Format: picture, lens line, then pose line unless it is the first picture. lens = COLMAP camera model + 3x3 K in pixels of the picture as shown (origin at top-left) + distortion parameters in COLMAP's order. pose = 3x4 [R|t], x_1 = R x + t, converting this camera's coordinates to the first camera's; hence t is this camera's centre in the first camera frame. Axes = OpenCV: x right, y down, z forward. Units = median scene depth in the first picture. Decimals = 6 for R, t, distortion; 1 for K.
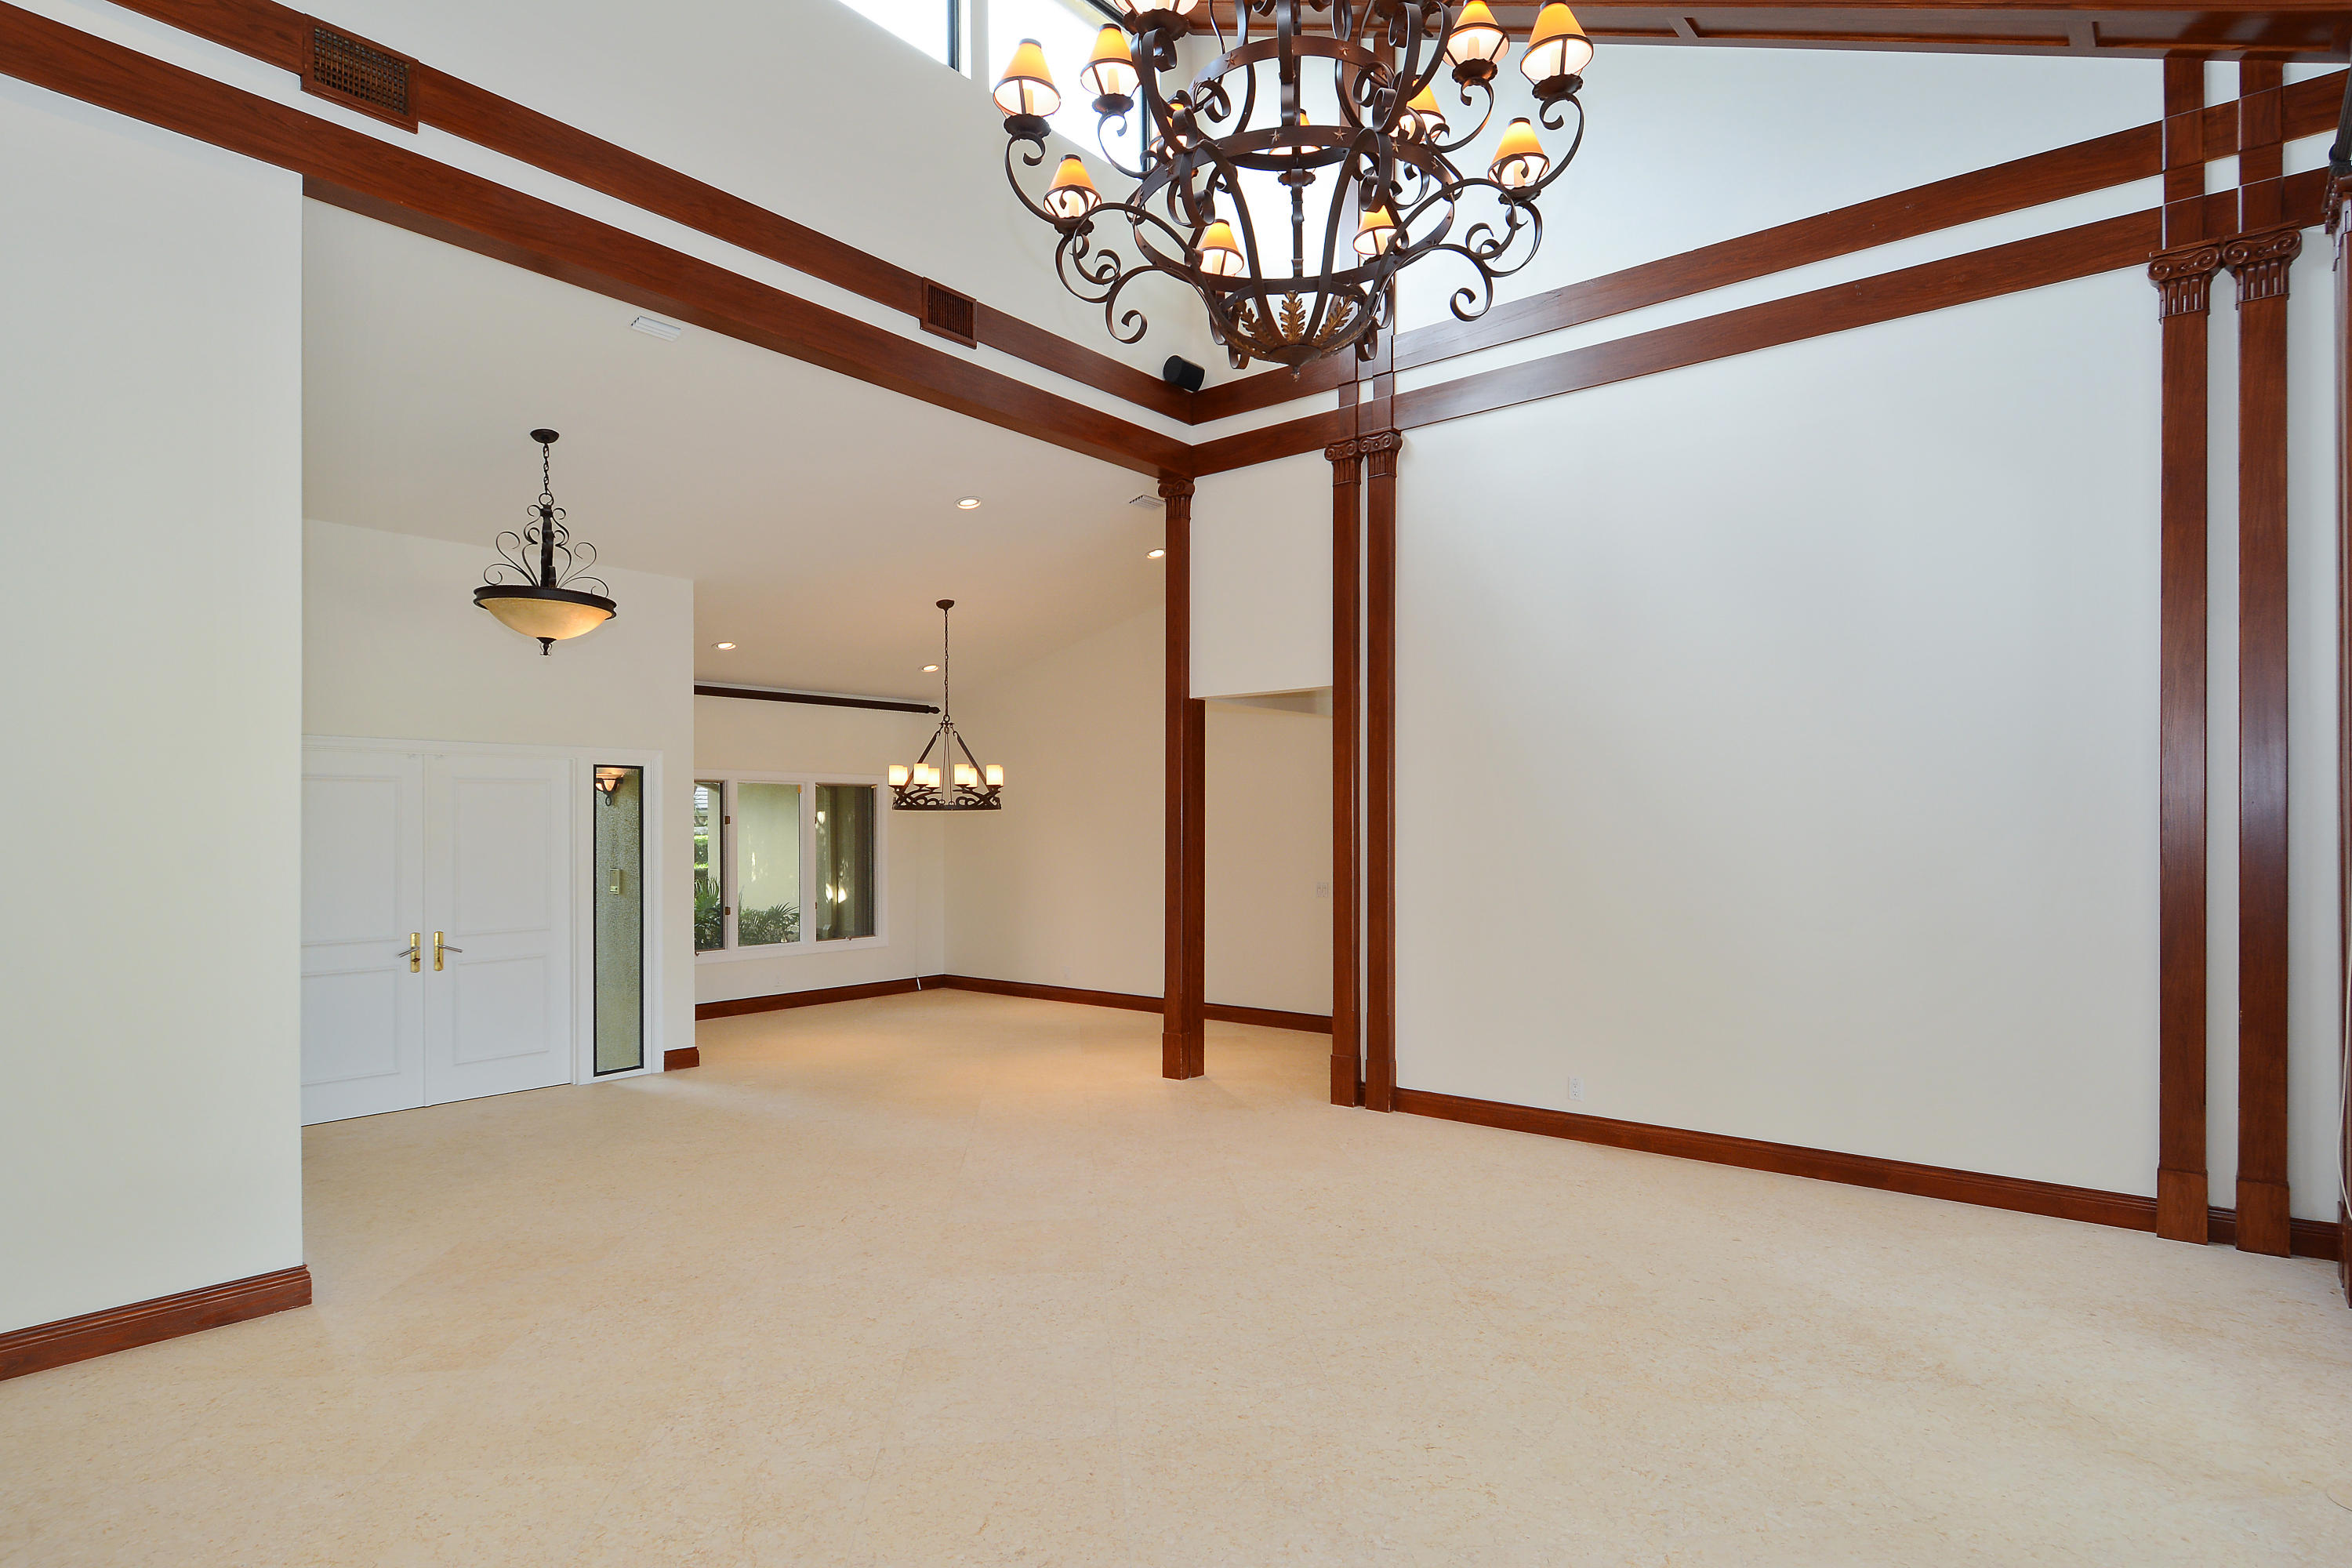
lens RADIAL K [[1252.2, 0, 1189.6], [0, 1252.2, 840.7], [0, 0, 1]] dist [0.022501, -0.000173]
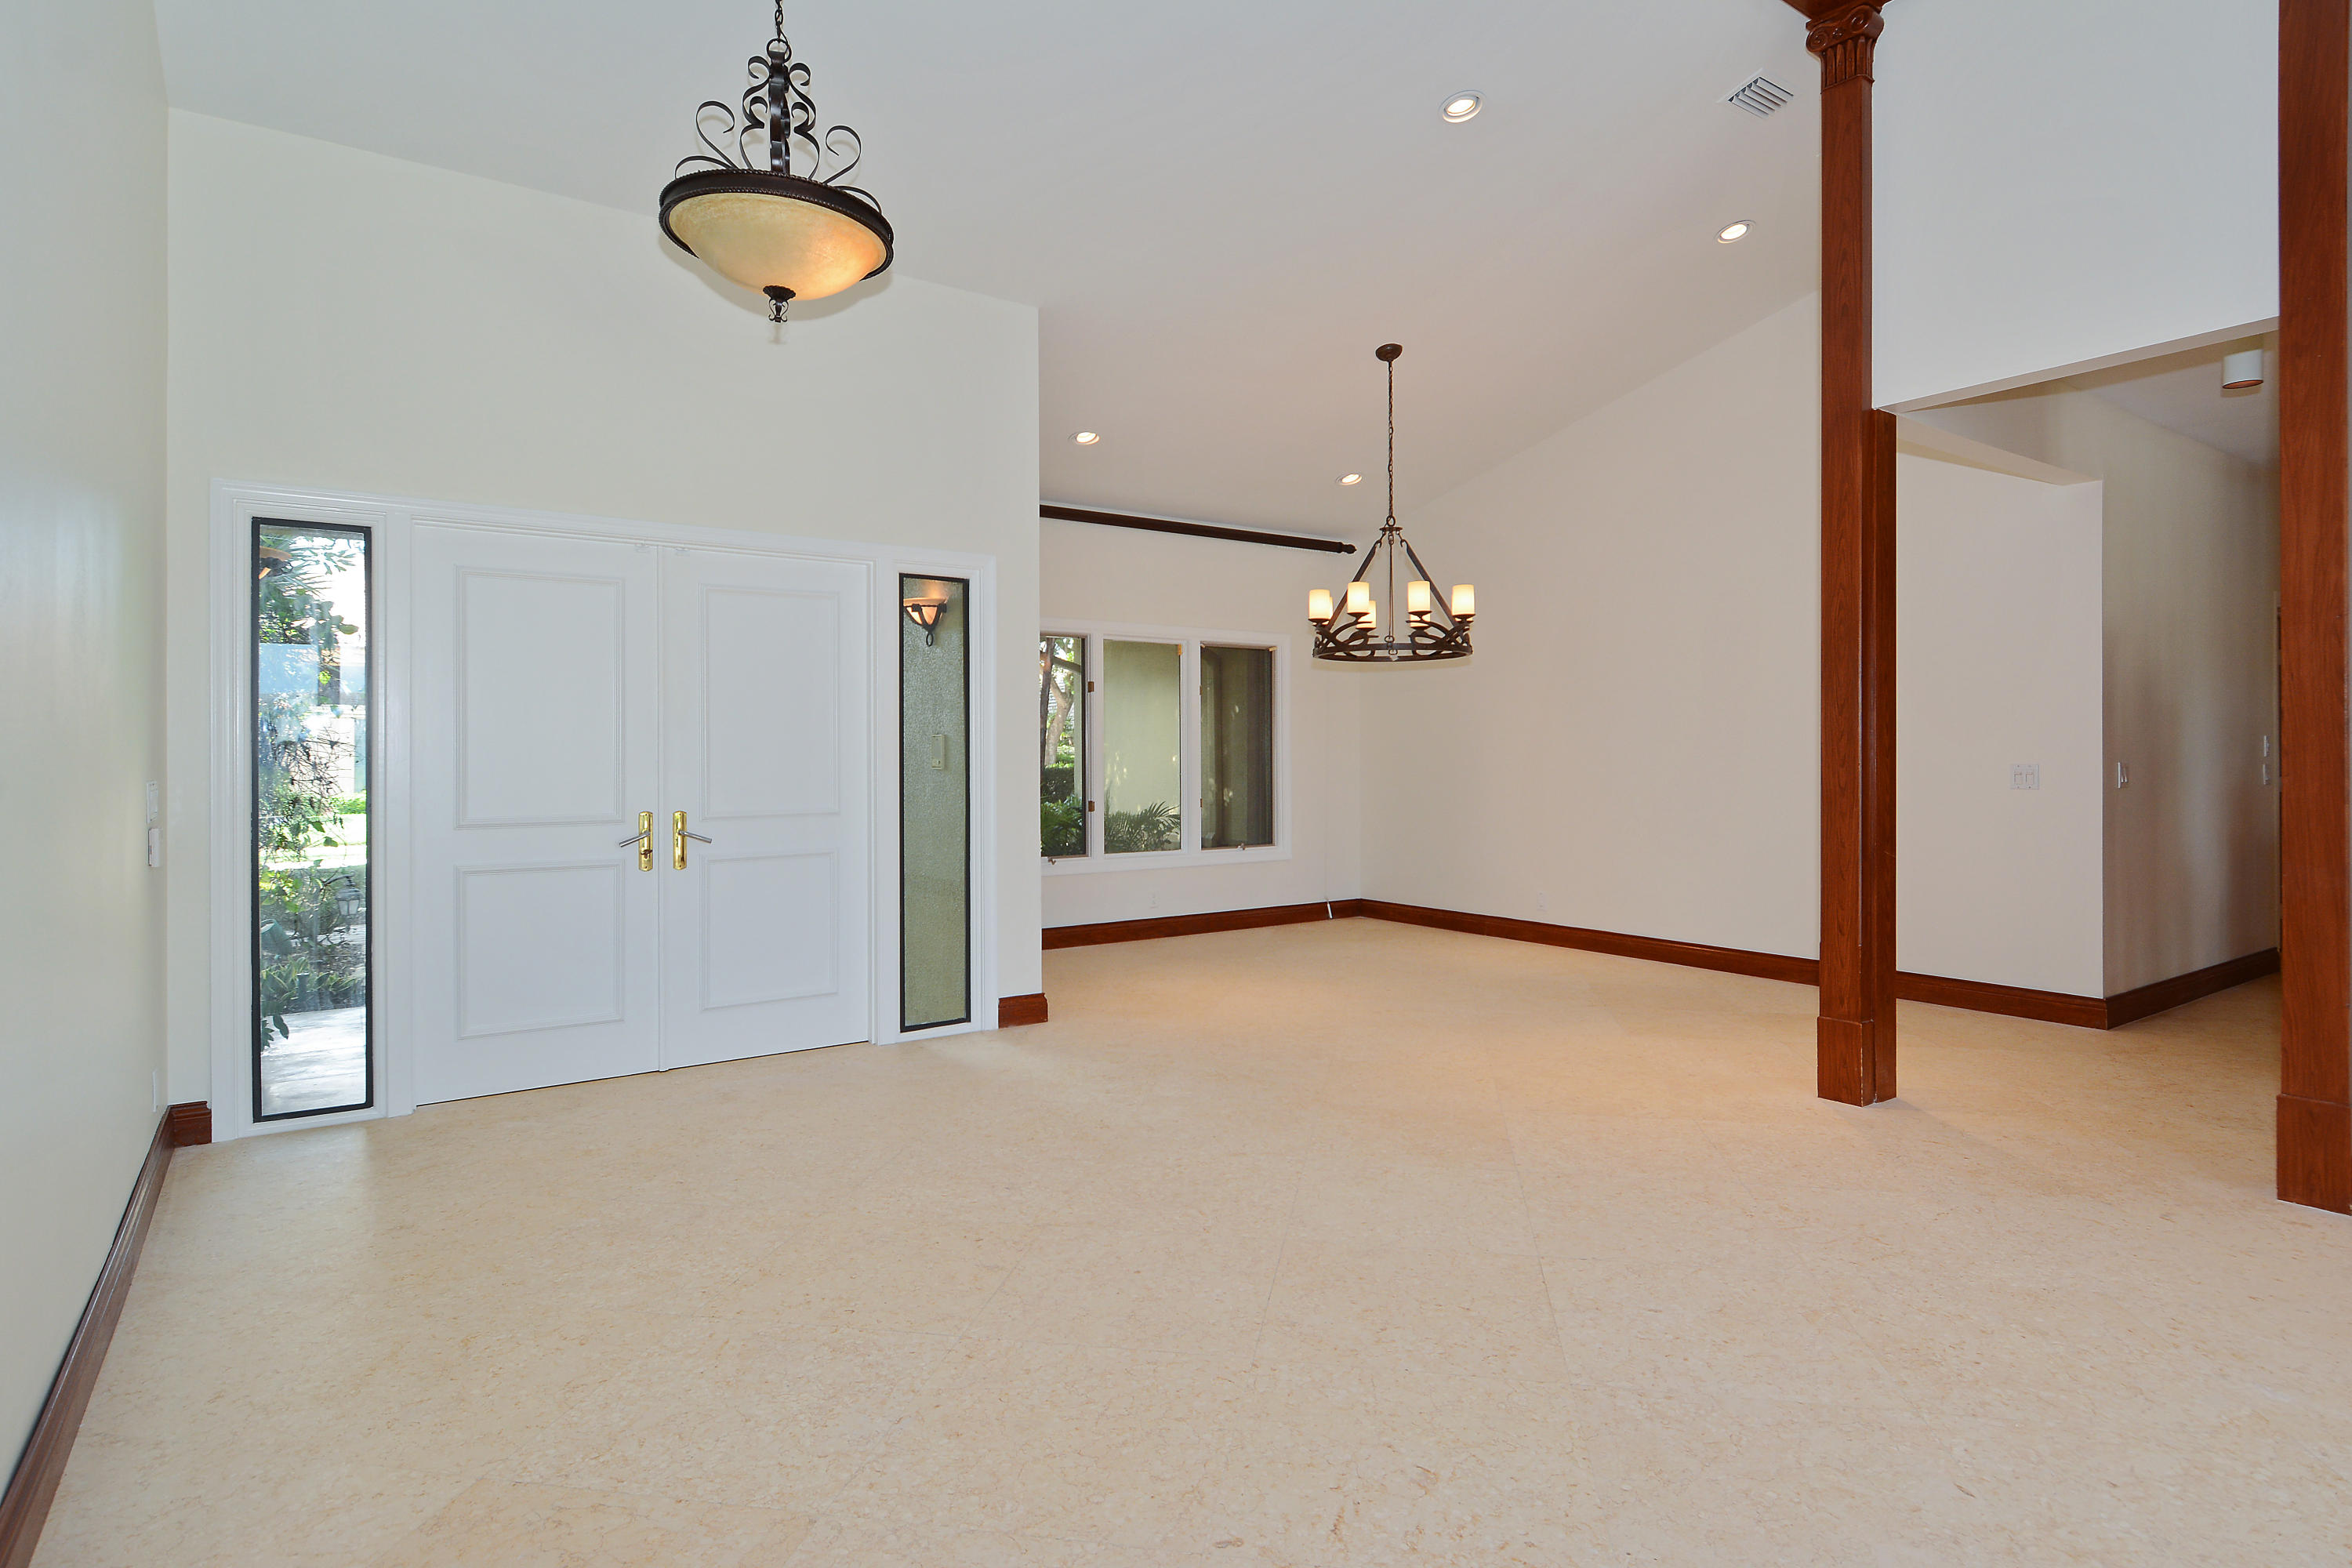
lens RADIAL K [[1207.0, 0, 1177.5], [0, 1207.0, 772.2], [0, 0, 1]] dist [0.054706, 0.000048]
pose [[0.957672, -0.000866, -0.287860, -0.132347], [0.000700, 1.000000, -0.000678, 0.044425], [0.287860, 0.000448, 0.957672, 0.389303]]
